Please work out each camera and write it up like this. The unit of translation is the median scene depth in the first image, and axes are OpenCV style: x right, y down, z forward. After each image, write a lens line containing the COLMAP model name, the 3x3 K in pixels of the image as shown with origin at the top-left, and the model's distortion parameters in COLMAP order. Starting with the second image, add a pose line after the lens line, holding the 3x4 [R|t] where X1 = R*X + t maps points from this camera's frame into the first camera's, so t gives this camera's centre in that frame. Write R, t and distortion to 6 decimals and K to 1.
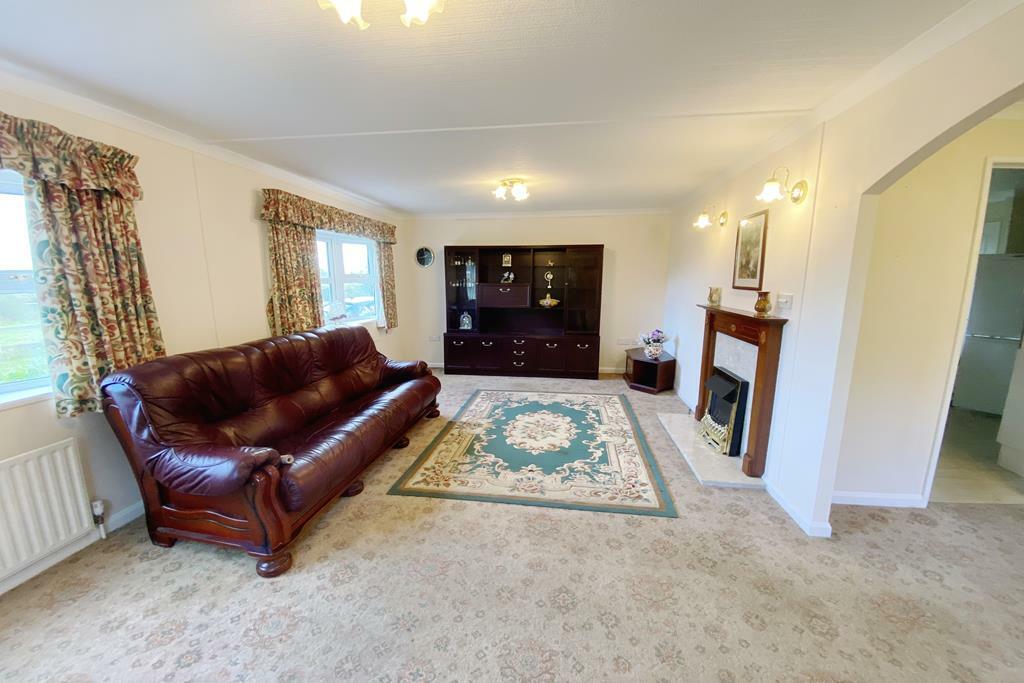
lens RADIAL K [[410.5, 0, 506.3], [0, 410.5, 351.0], [0, 0, 1]] dist [0.006055, -0.009521]
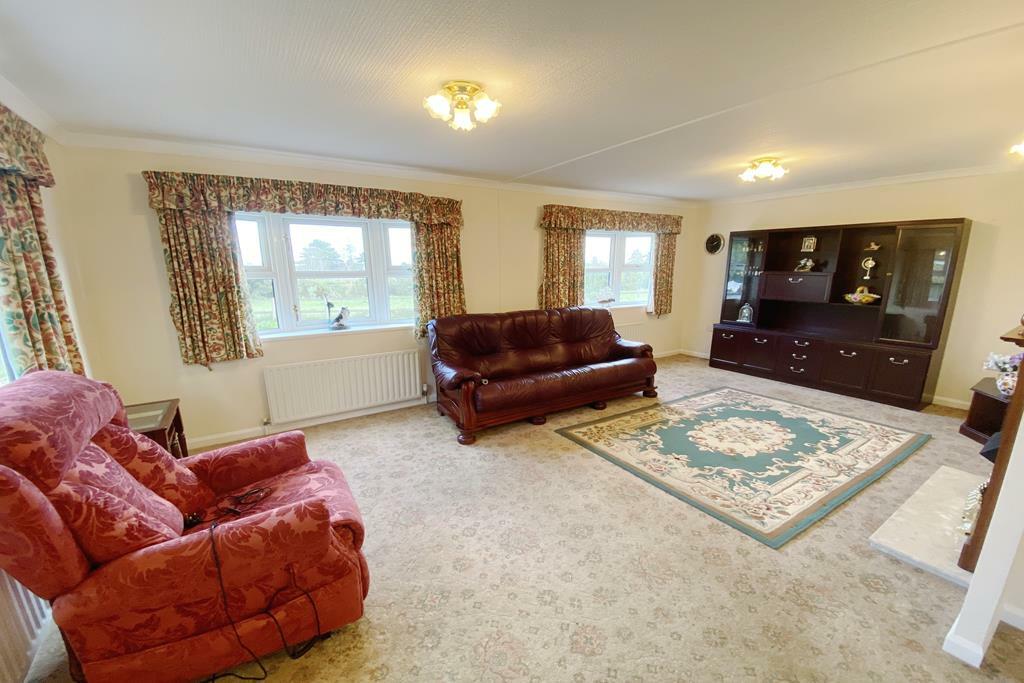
lens RADIAL K [[410.5, 0, 500.3], [0, 410.5, 352.6], [0, 0, 1]] dist [0.006055, -0.009521]
pose [[0.637697, 0.153443, -0.754849, 0.453131], [-0.126657, 0.987508, 0.093738, -0.008626], [0.759803, 0.035831, 0.649166, -0.011416]]
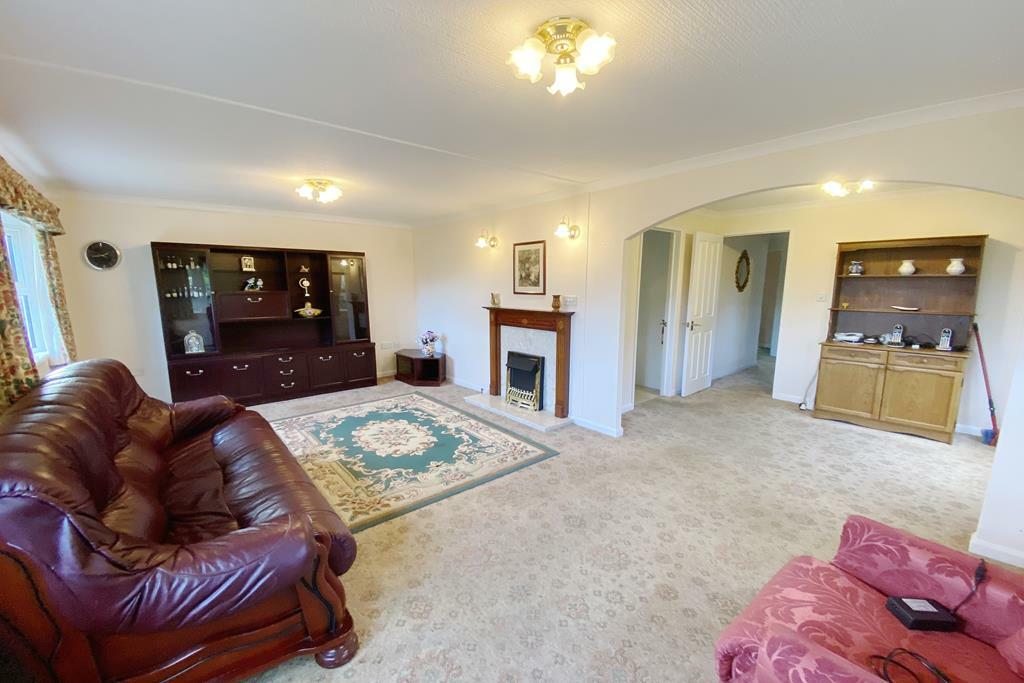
lens RADIAL K [[410.5, 0, 520.0], [0, 410.5, 345.4], [0, 0, 1]] dist [0.006055, -0.009521]
pose [[0.636732, -0.112341, 0.762858, -0.514724], [0.134638, 0.990330, 0.033461, -0.022857], [-0.759240, 0.081404, 0.645700, 0.107689]]
